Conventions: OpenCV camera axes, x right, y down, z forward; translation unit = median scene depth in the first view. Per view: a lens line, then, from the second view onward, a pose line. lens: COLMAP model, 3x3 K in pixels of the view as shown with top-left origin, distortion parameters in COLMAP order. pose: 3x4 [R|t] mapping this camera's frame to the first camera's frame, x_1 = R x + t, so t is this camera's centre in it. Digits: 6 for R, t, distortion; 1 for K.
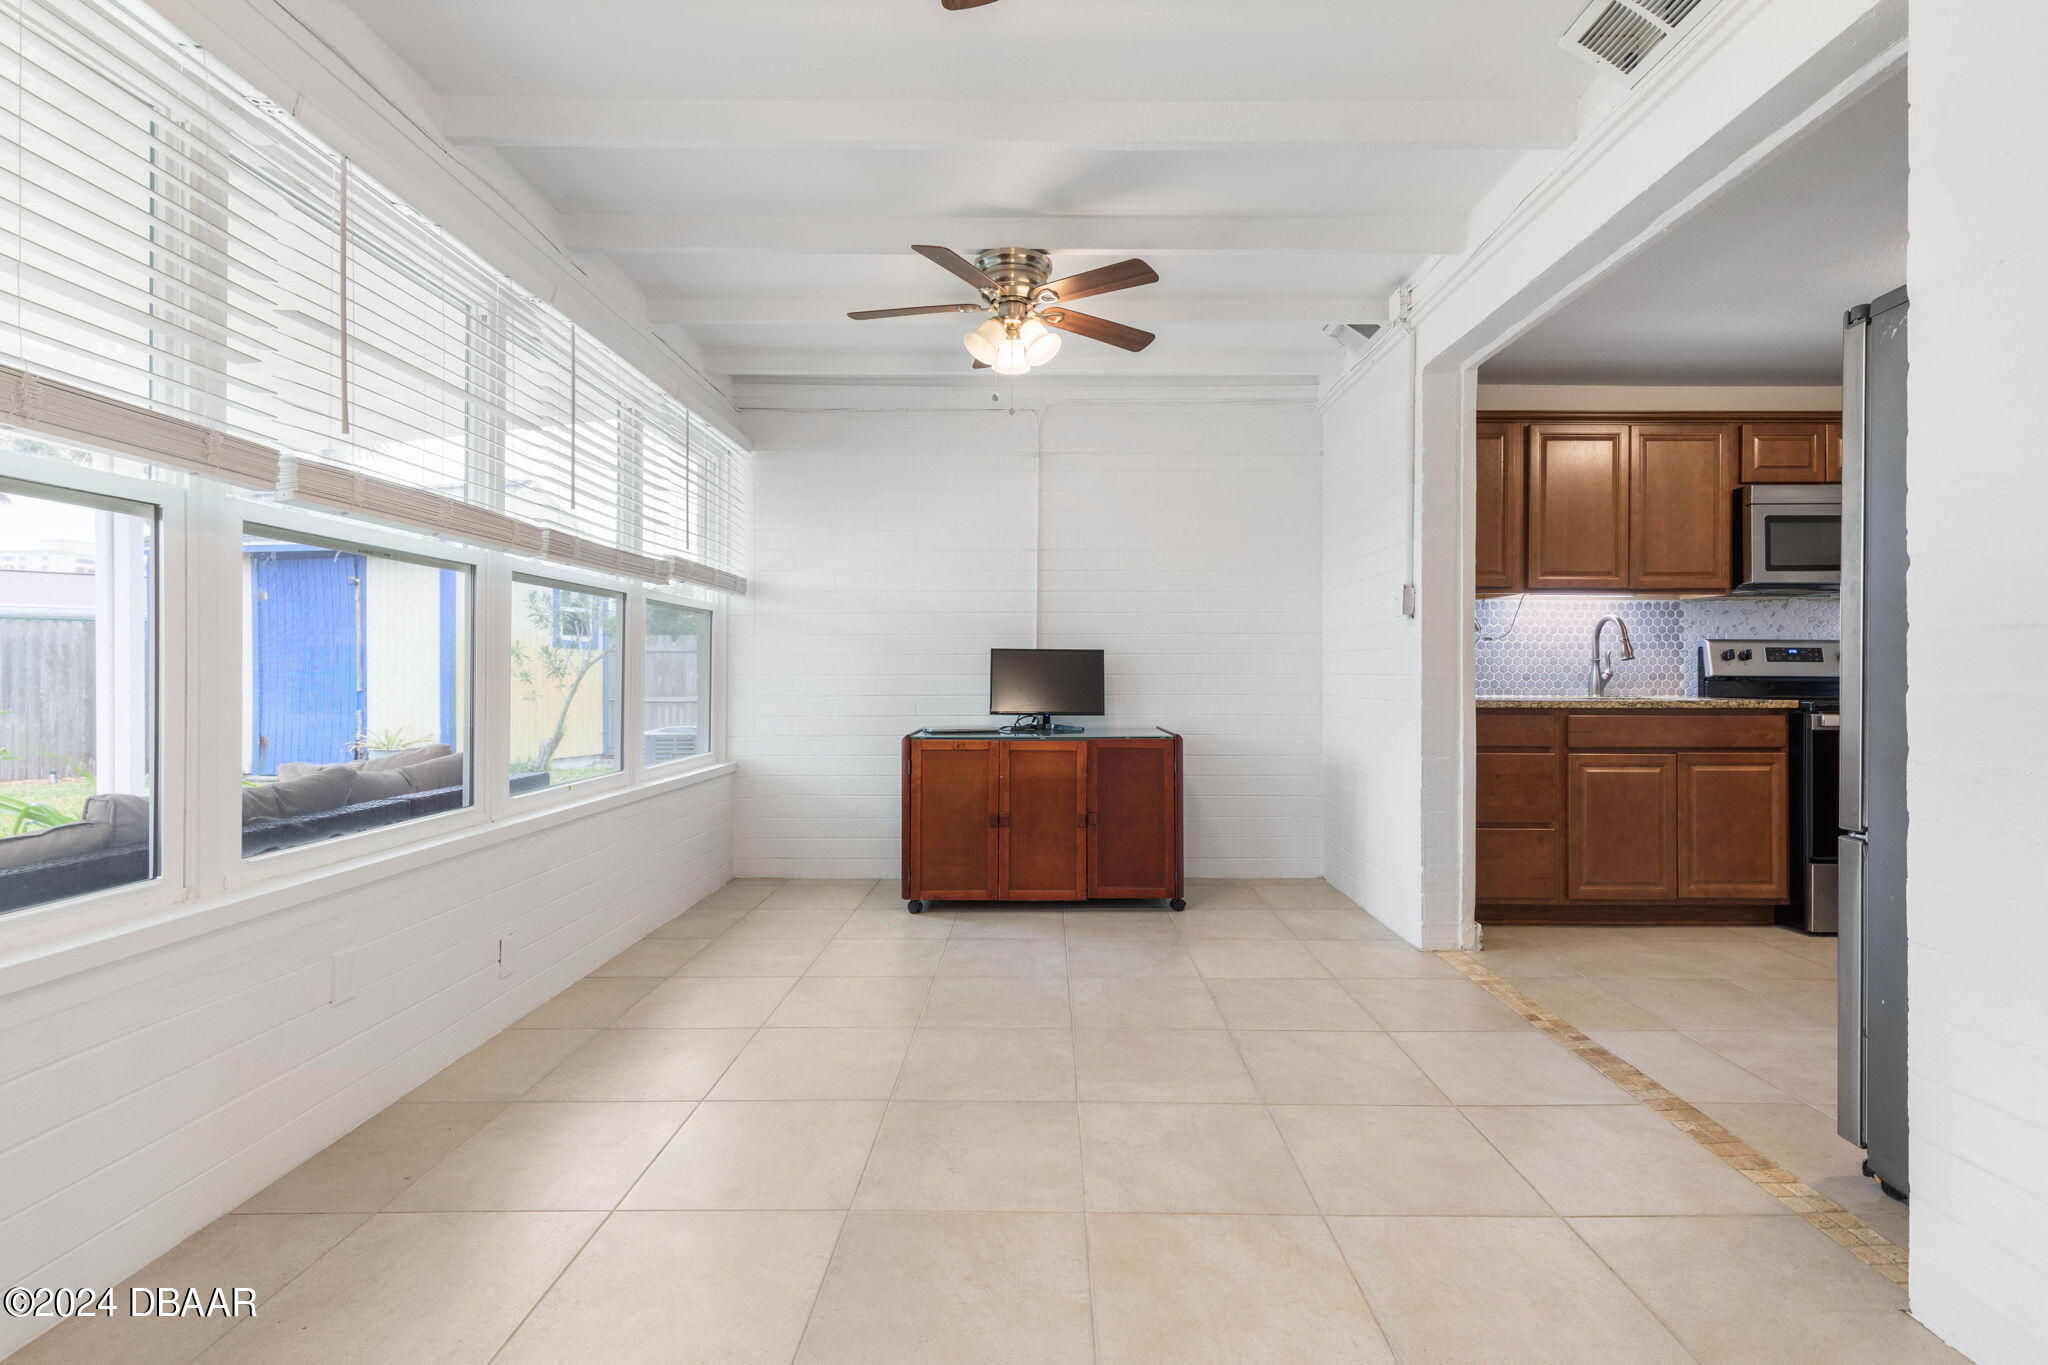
lens RADIAL K [[904.9, 0, 1046.0], [0, 904.9, 673.5], [0, 0, 1]] dist [0.001557, 0.000193]
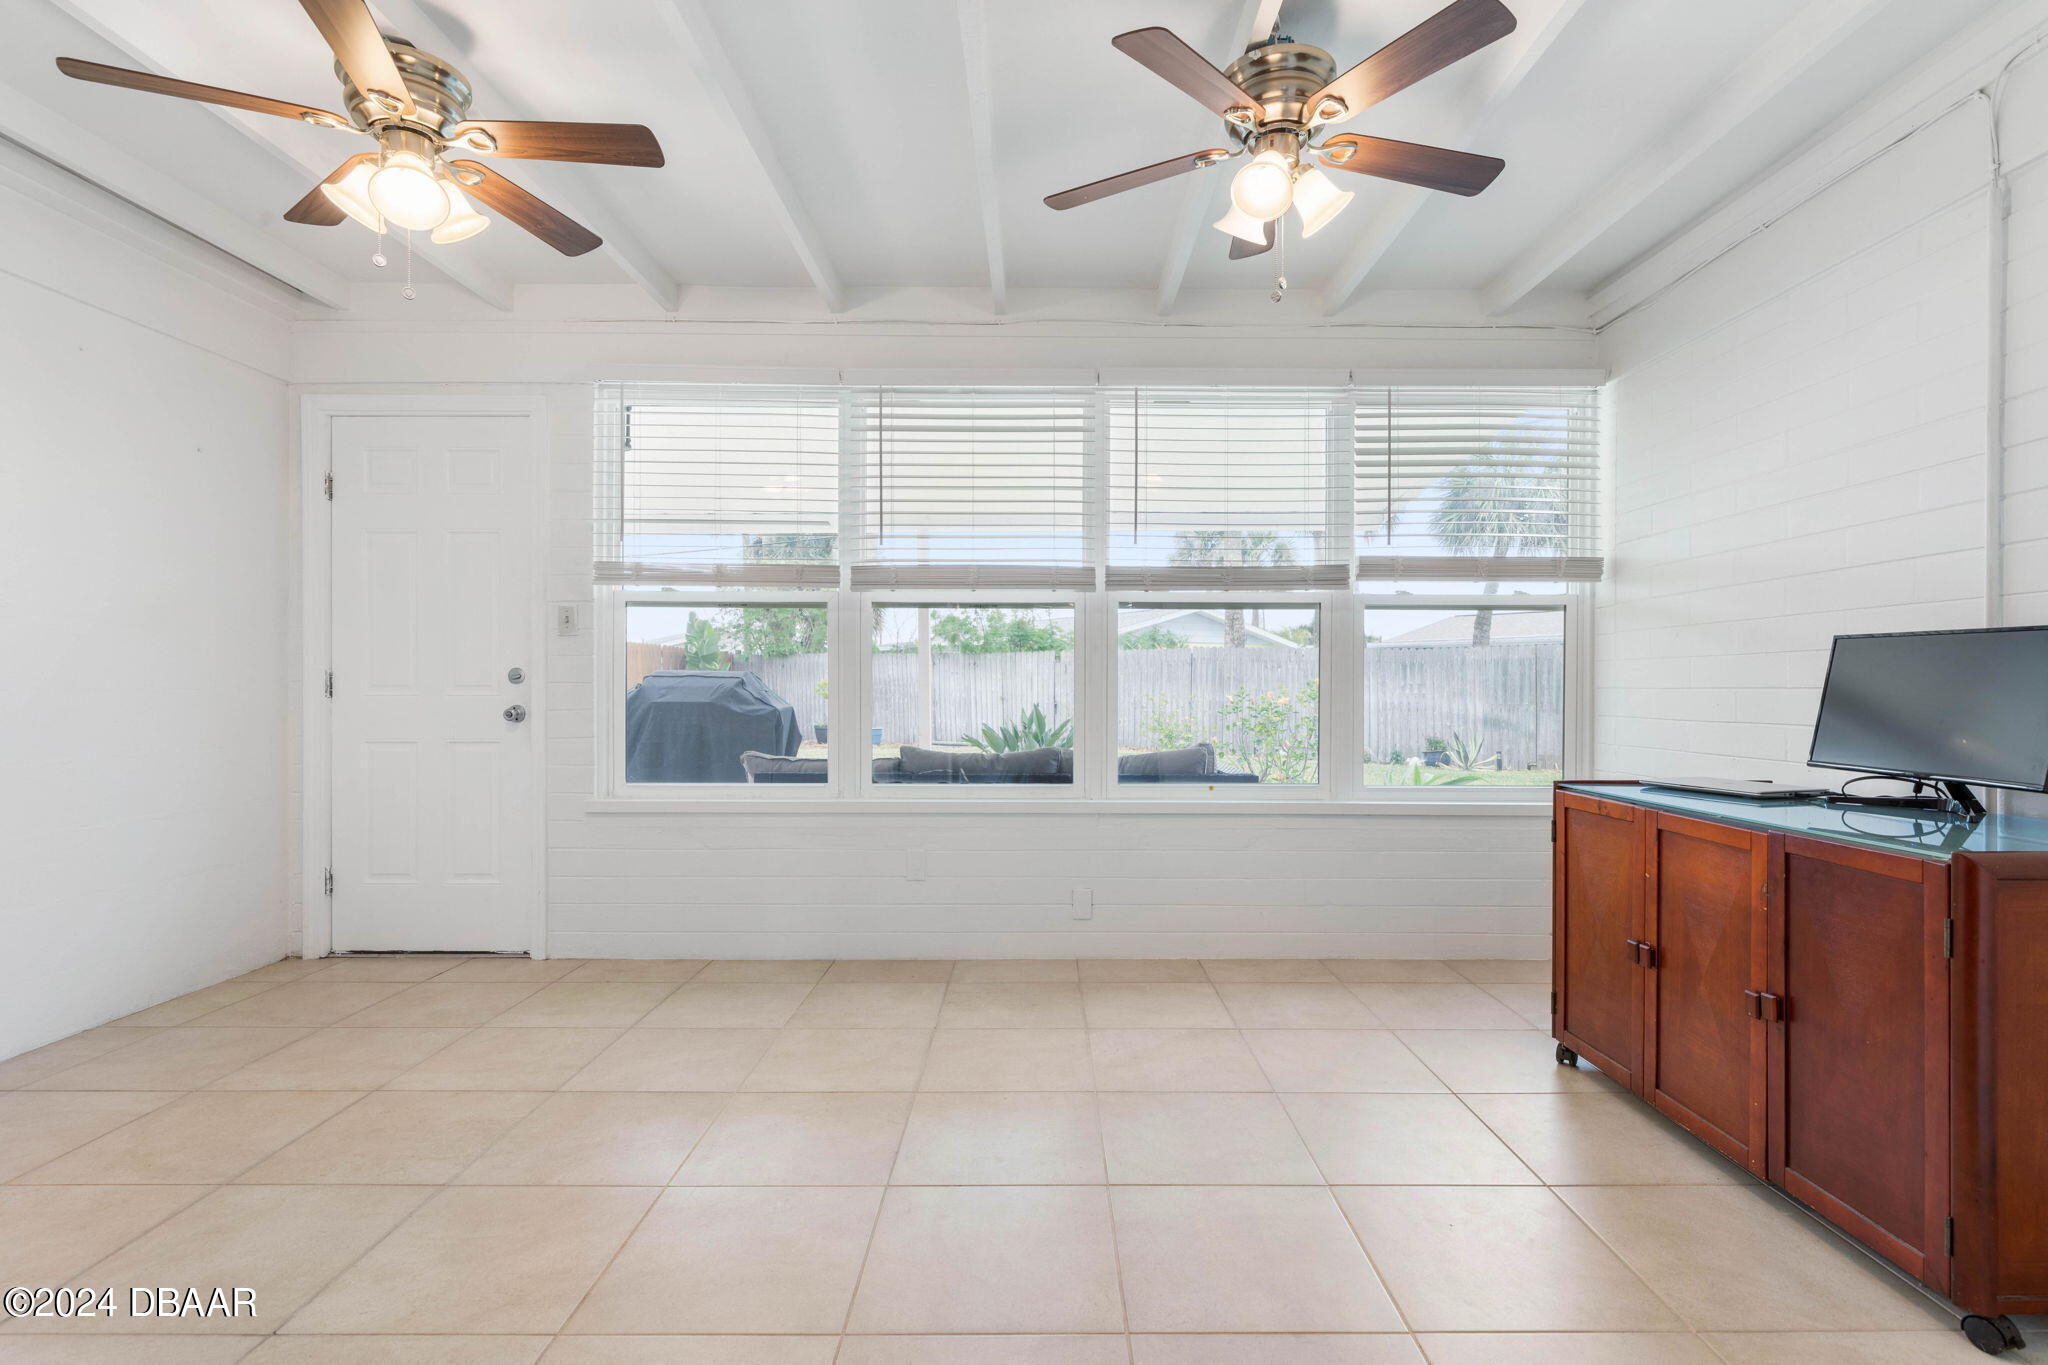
lens RADIAL K [[965.6, 0, 1067.6], [0, 965.6, 674.1], [0, 0, 1]] dist [0.010802, -0.000127]
pose [[0.035783, -0.007702, -0.999330, 0.925288], [-0.005956, 0.999951, -0.007920, 0.000809], [0.999342, 0.006235, 0.035735, 1.119514]]
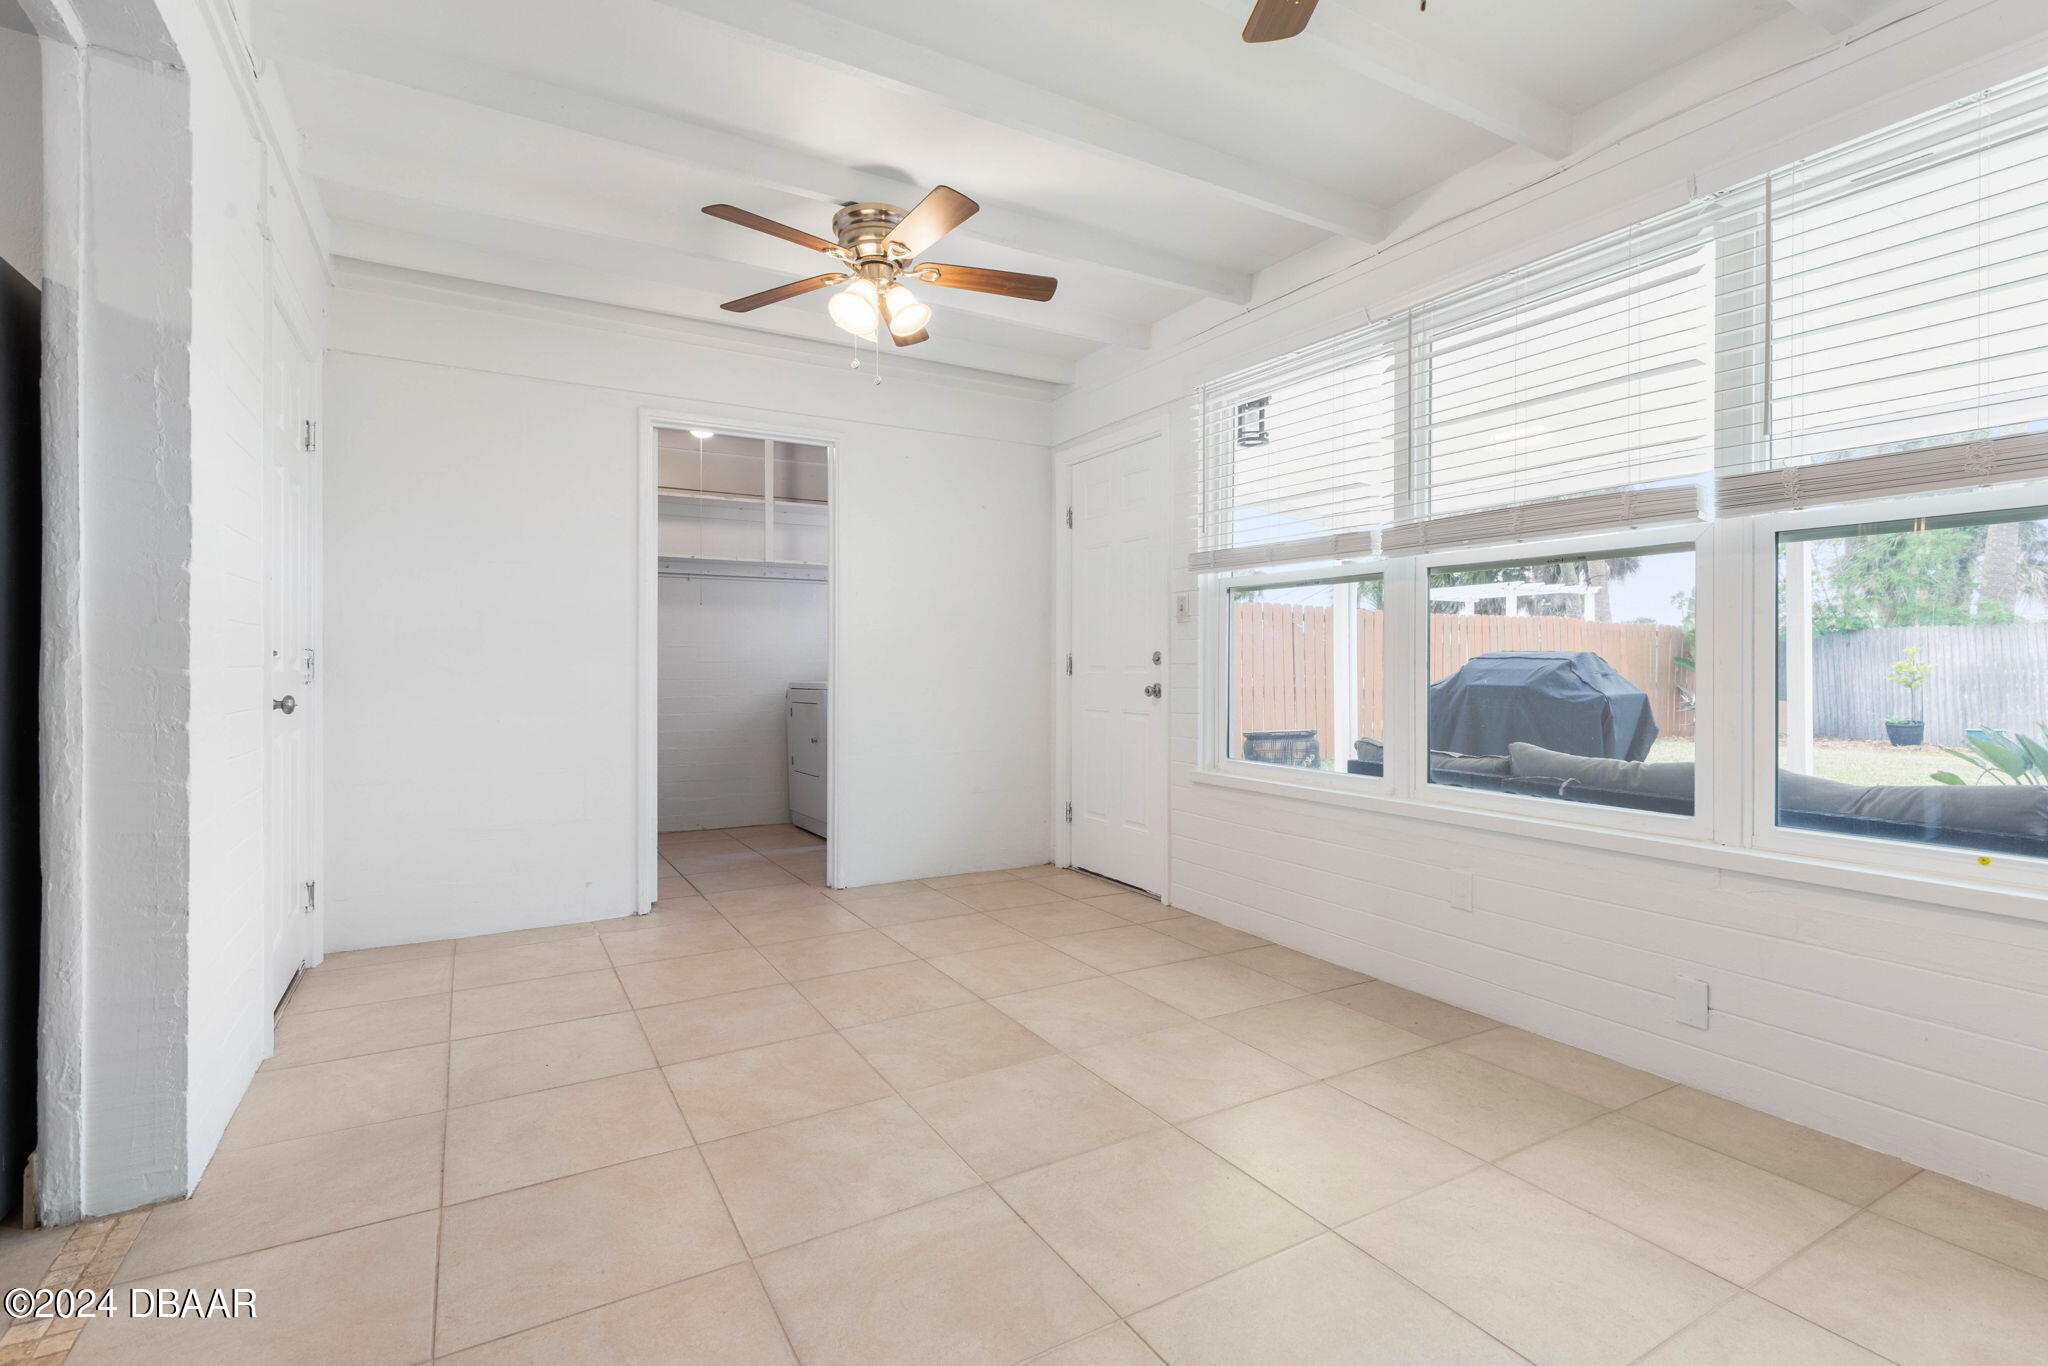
lens RADIAL K [[959.3, 0, 1075.1], [0, 959.3, 656.7], [0, 0, 1]] dist [0.005275, -0.000280]
pose [[-0.839541, -0.004610, -0.543277, 0.432376], [-0.003107, 0.999988, -0.003683, 0.001249], [0.543288, -0.001404, -0.839545, 1.735642]]
